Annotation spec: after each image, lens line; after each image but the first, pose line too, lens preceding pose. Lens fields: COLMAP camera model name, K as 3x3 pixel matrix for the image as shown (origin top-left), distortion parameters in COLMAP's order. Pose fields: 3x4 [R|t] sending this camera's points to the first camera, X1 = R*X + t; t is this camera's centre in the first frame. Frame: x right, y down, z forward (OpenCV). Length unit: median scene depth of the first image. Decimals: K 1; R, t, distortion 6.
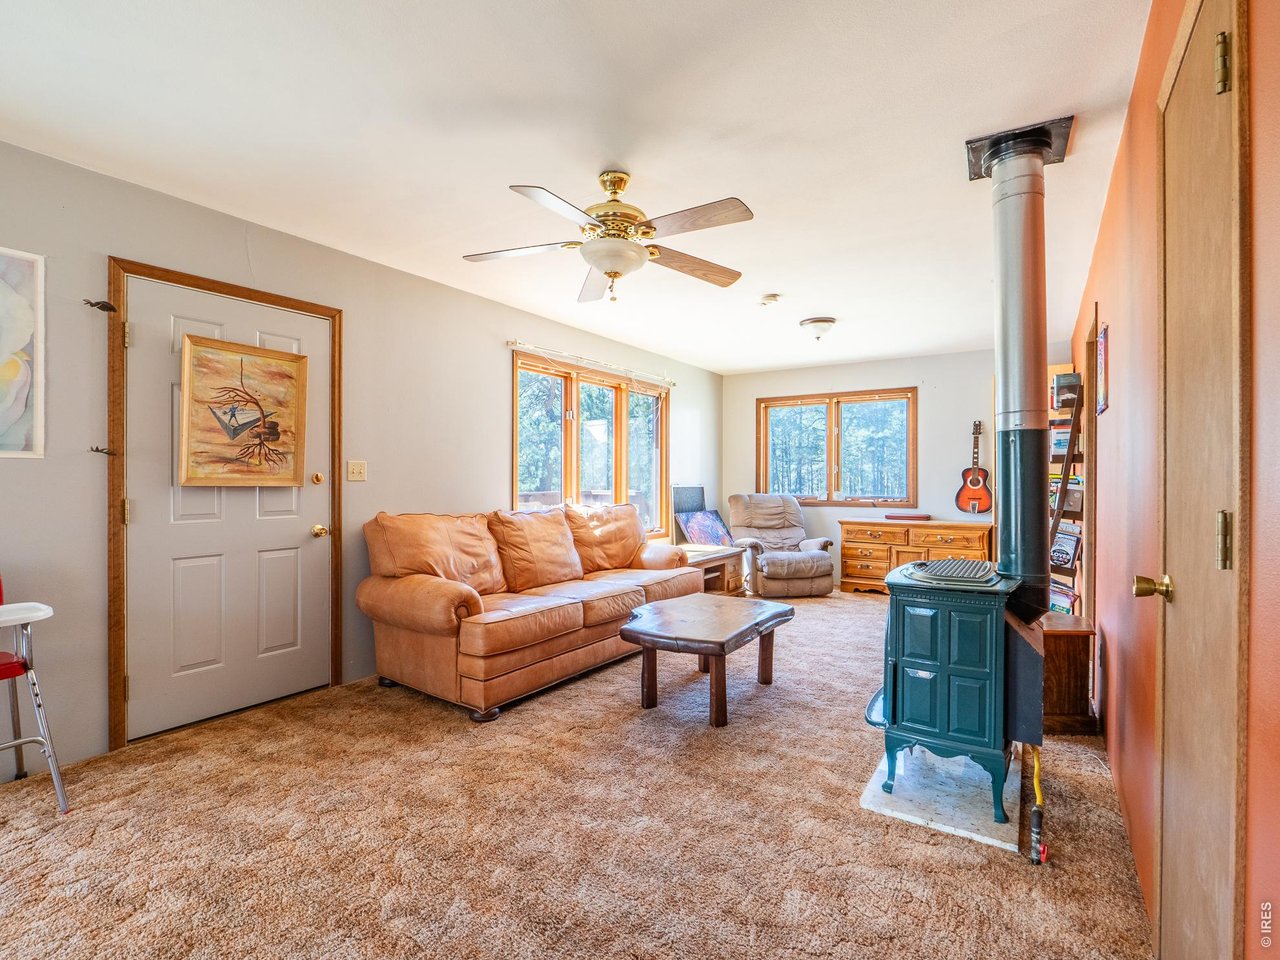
lens RADIAL K [[619.1, 0, 640.0], [0, 619.1, 480.0], [0, 0, 1]] dist [-0.015632, -0.000019]
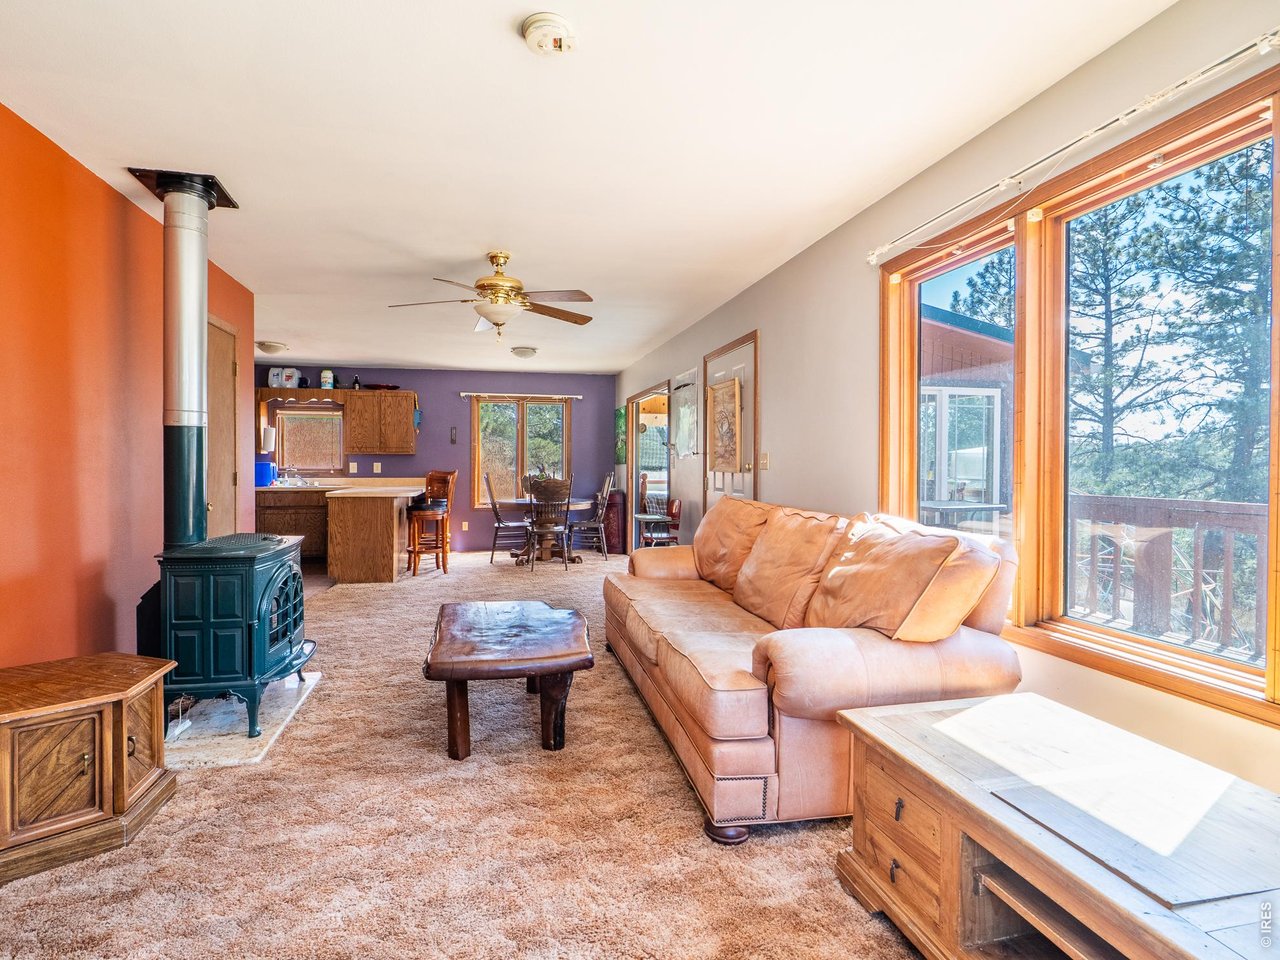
lens RADIAL K [[629.8, 0, 599.7], [0, 629.8, 473.7], [0, 0, 1]] dist [-0.014171, 0.000301]
pose [[-0.727444, 0.003939, -0.686156, 0.638765], [-0.006878, 0.999891, 0.013031, -0.004126], [0.686133, 0.014199, -0.727338, 1.808169]]
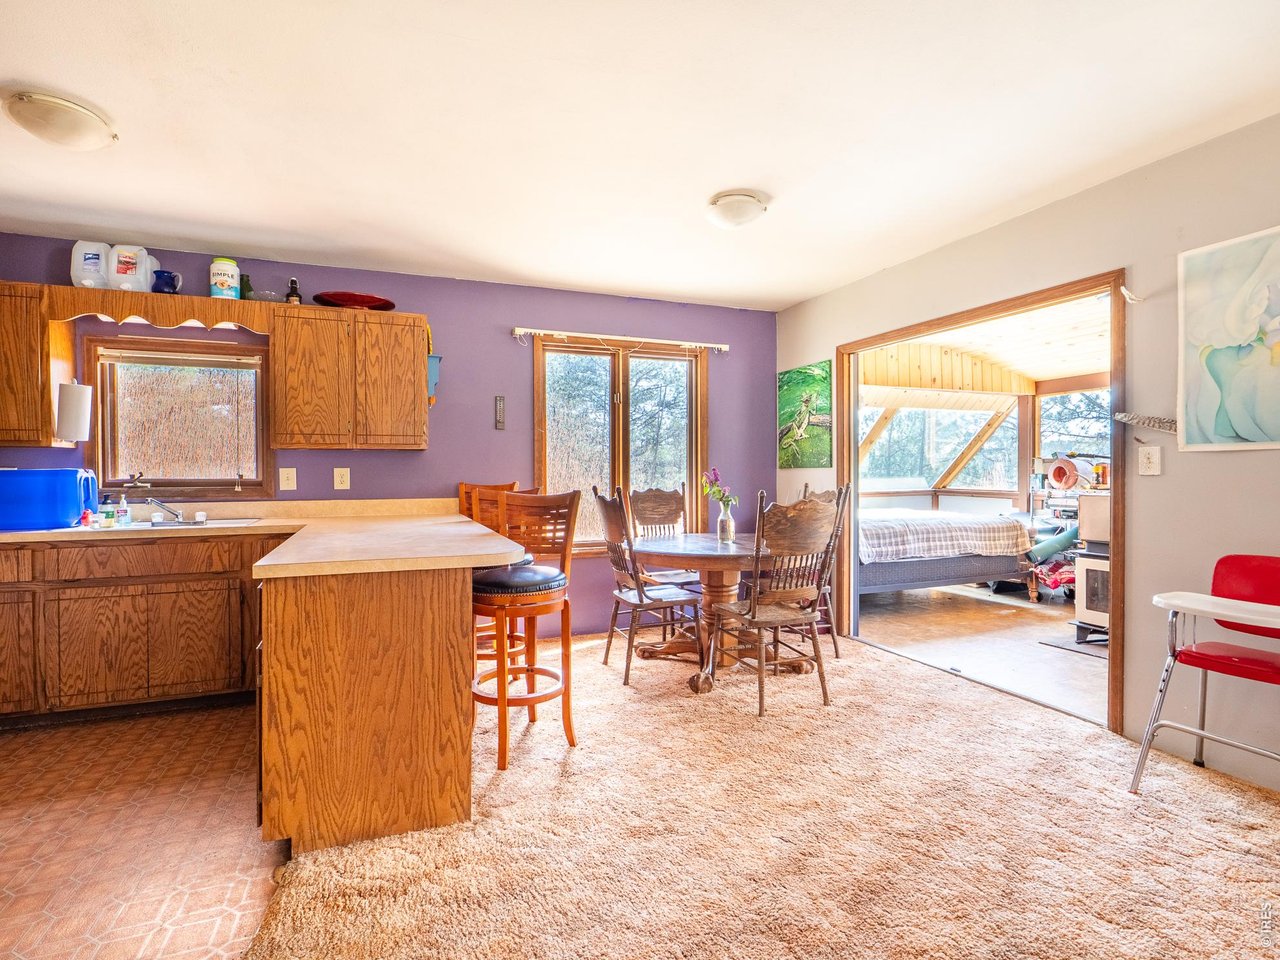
lens RADIAL K [[644.4, 0, 640.0], [0, 644.4, 480.0], [0, 0, 1]] dist [-0.018437, -0.000046]
pose [[-0.575028, 0.011651, -0.818051, 0.224949], [0.000289, 0.999901, 0.014038, -0.003333], [0.818134, 0.007836, -0.574975, 0.519445]]
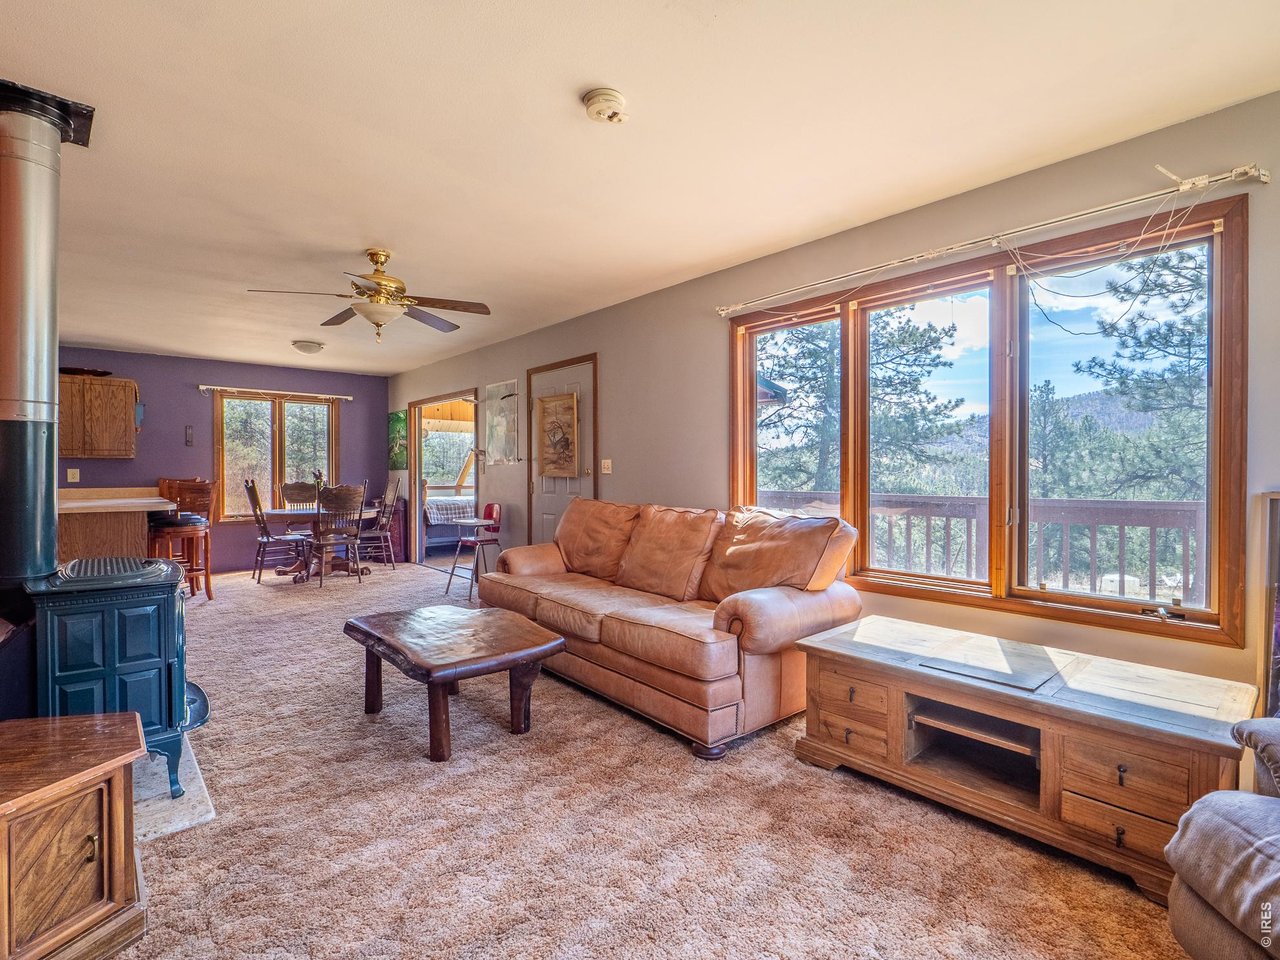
lens RADIAL K [[619.1, 0, 640.0], [0, 619.1, 480.0], [0, 0, 1]] dist [-0.015632, -0.000019]
pose [[-0.272274, 0.011024, -0.962157, 0.906486], [-0.002263, 0.999924, 0.012098, -0.002044], [0.962217, 0.005472, -0.272228, 1.576824]]
